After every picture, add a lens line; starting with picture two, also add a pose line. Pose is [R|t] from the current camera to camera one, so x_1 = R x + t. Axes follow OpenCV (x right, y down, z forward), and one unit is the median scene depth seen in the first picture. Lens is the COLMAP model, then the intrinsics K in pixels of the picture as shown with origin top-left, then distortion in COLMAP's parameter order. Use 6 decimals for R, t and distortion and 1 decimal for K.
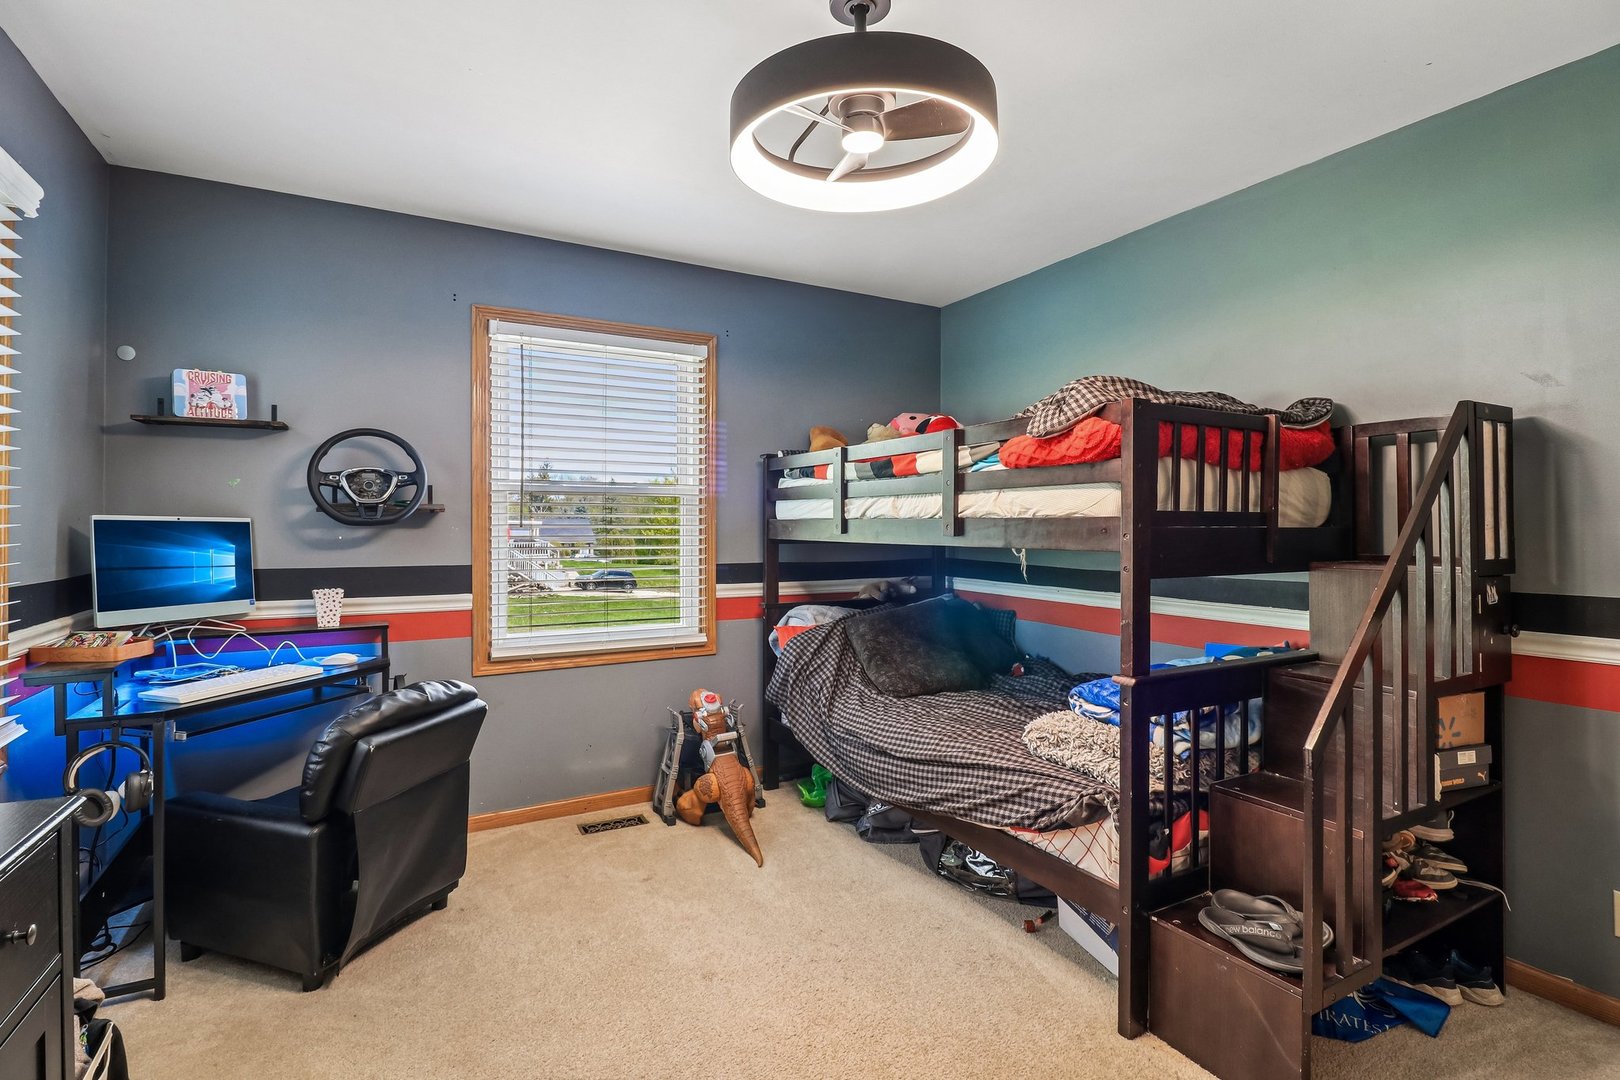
lens RADIAL K [[762.8, 0, 815.3], [0, 762.8, 526.6], [0, 0, 1]] dist [0.013307, -0.012010]
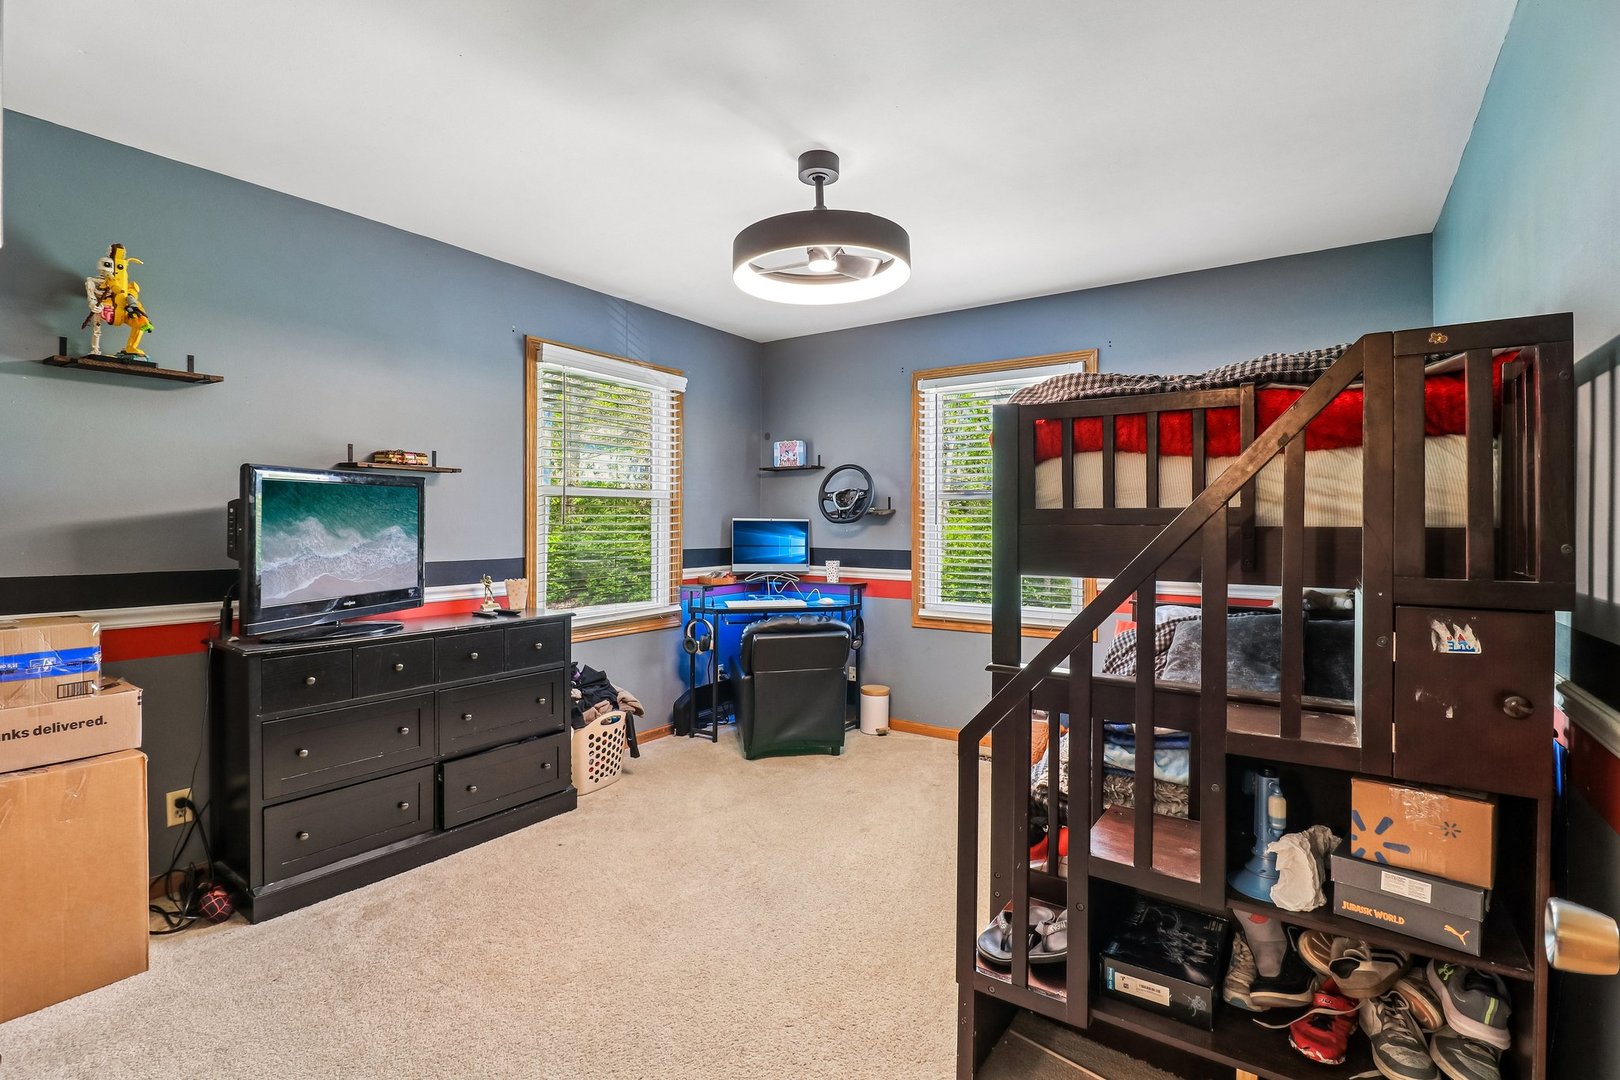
lens RADIAL K [[762.8, 0, 813.8], [0, 762.8, 535.6], [0, 0, 1]] dist [0.013307, -0.012010]
pose [[0.450922, 0.013908, -0.892455, 0.874950], [-0.000493, 0.999882, 0.015333, -0.000525], [0.892563, -0.006474, 0.450876, 0.201362]]
